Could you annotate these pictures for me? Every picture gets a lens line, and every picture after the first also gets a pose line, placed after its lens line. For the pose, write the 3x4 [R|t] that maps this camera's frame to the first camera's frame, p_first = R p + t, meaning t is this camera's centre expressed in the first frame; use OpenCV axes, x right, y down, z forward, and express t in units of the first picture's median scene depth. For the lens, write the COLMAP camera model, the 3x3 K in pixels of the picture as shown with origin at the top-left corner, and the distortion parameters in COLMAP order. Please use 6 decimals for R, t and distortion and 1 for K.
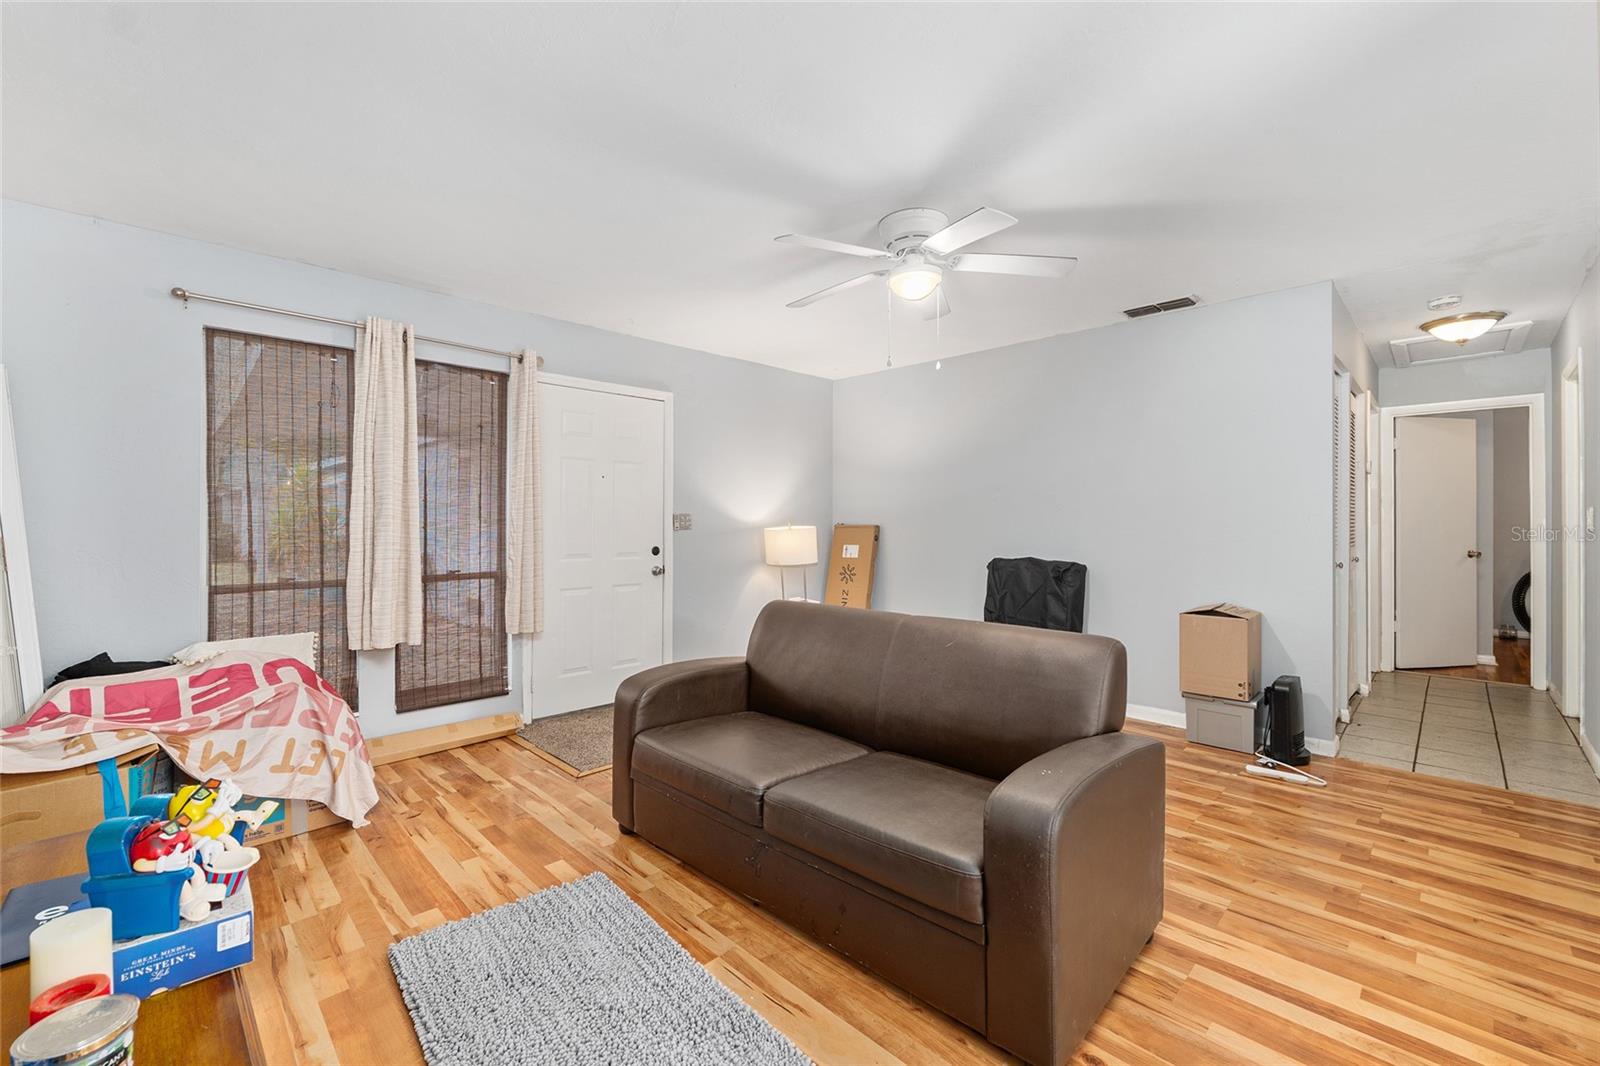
lens RADIAL K [[659.4, 0, 798.8], [0, 659.4, 524.1], [0, 0, 1]] dist [-0.014178, 0.000627]
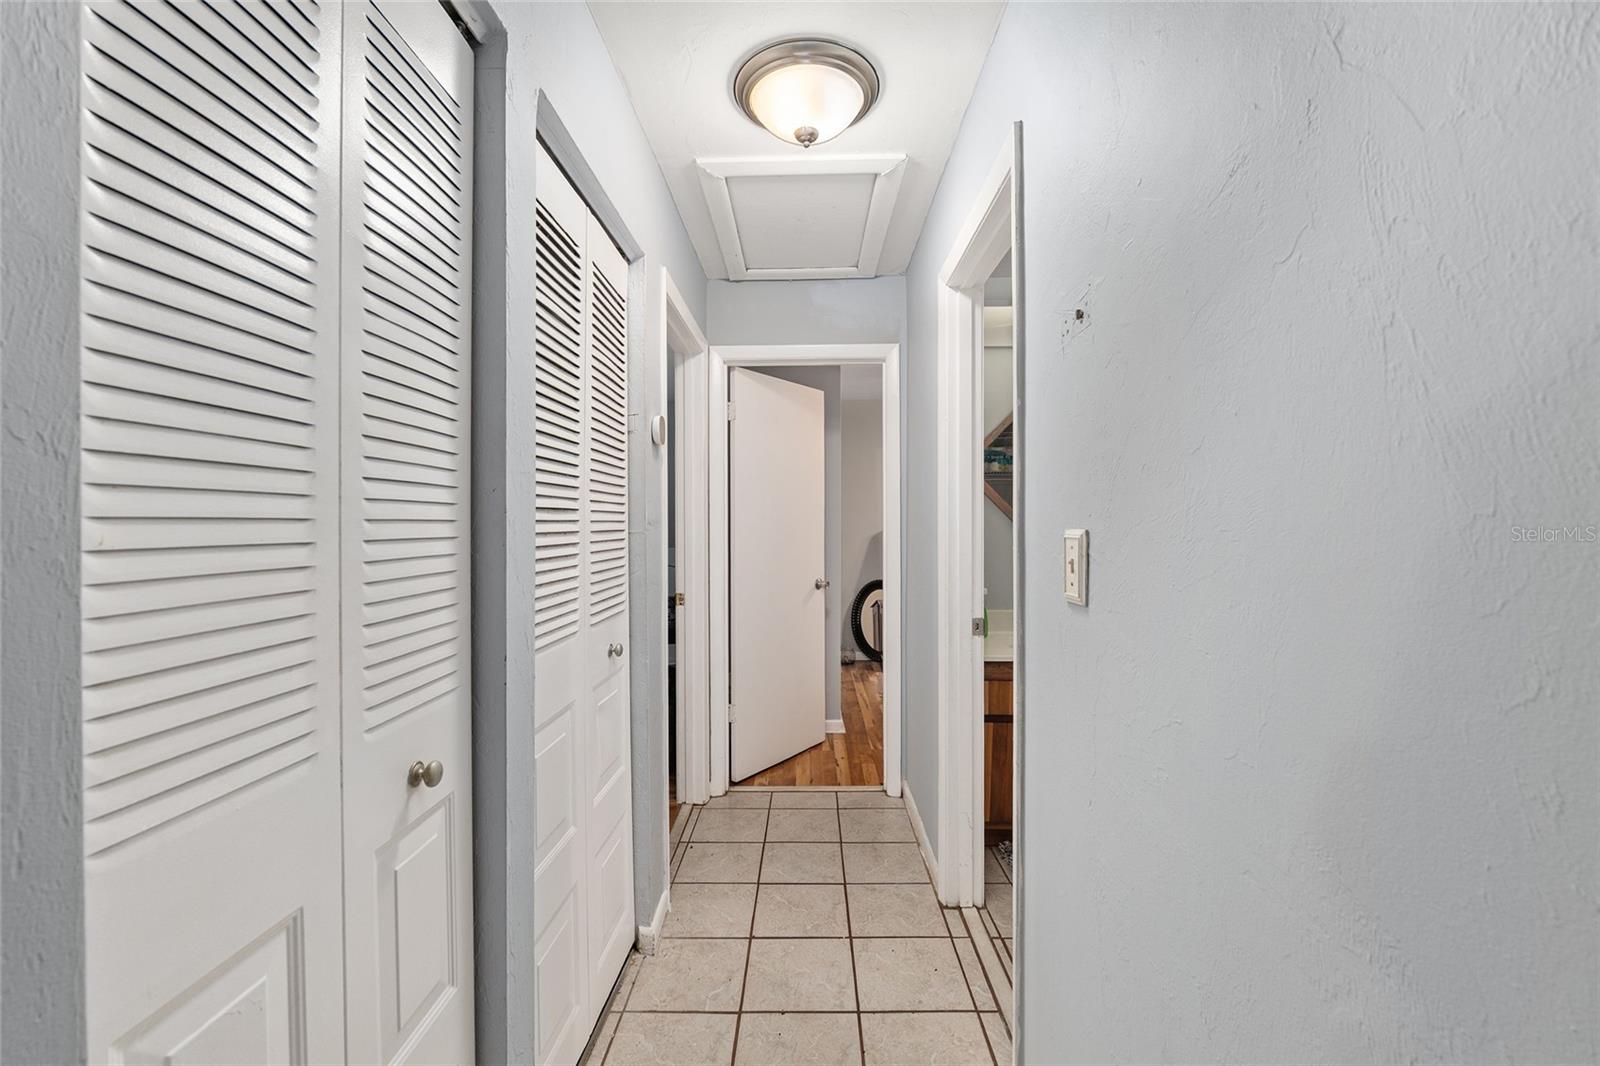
lens RADIAL K [[659.4, 0, 799.3], [0, 659.4, 527.8], [0, 0, 1]] dist [-0.014178, 0.000627]
pose [[0.715065, -0.007061, 0.699022, 0.538679], [-0.002043, 0.999924, 0.012190, -0.021258], [-0.699055, -0.010144, 0.714996, 0.522138]]
